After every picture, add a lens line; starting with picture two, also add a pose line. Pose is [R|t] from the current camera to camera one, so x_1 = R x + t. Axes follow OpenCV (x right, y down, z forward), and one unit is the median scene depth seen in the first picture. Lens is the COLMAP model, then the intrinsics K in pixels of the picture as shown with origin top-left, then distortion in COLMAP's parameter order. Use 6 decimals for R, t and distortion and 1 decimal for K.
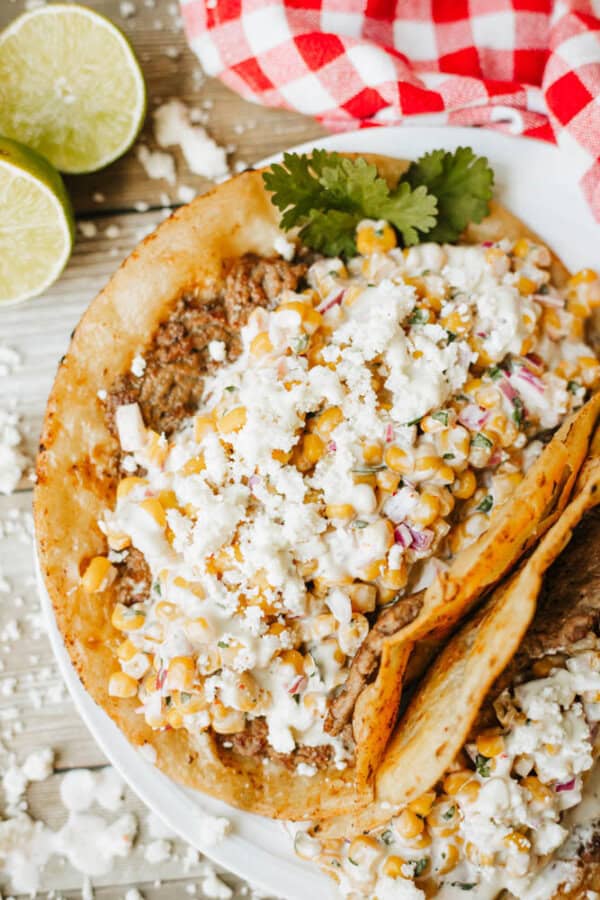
lens RADIAL K [[1394.4, 0, 285.5], [0, 1394.4, 425.4], [0, 0, 1]] dist [-0.152172, 0.000000]
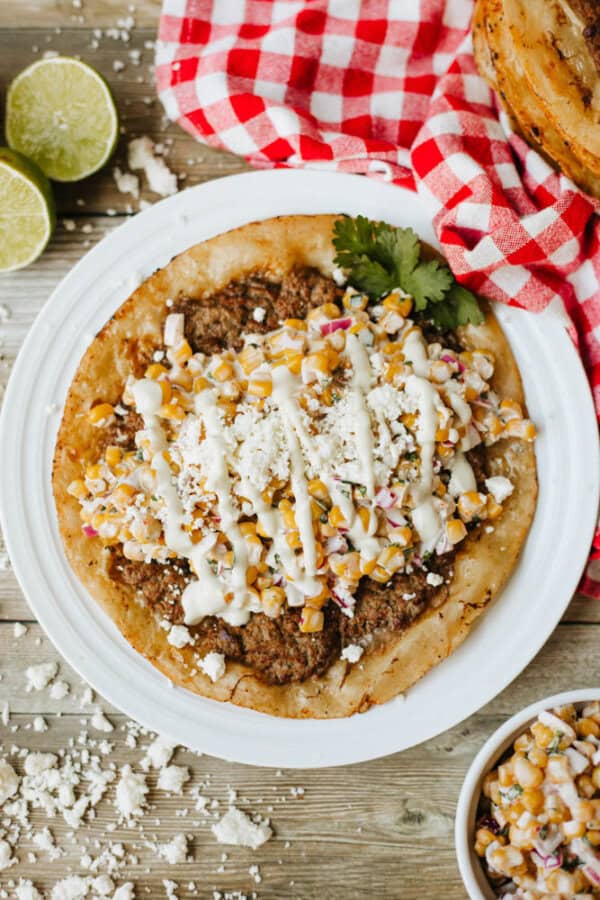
lens RADIAL K [[1394.4, 0, 299.9], [0, 1394.4, 410.6], [0, 0, 1]] dist [-0.152172, 0.000000]
pose [[0.993207, 0.103151, -0.053843, 0.176720], [-0.106389, 0.992440, -0.061198, 0.099504], [0.047123, 0.066511, 0.996672, -0.328173]]
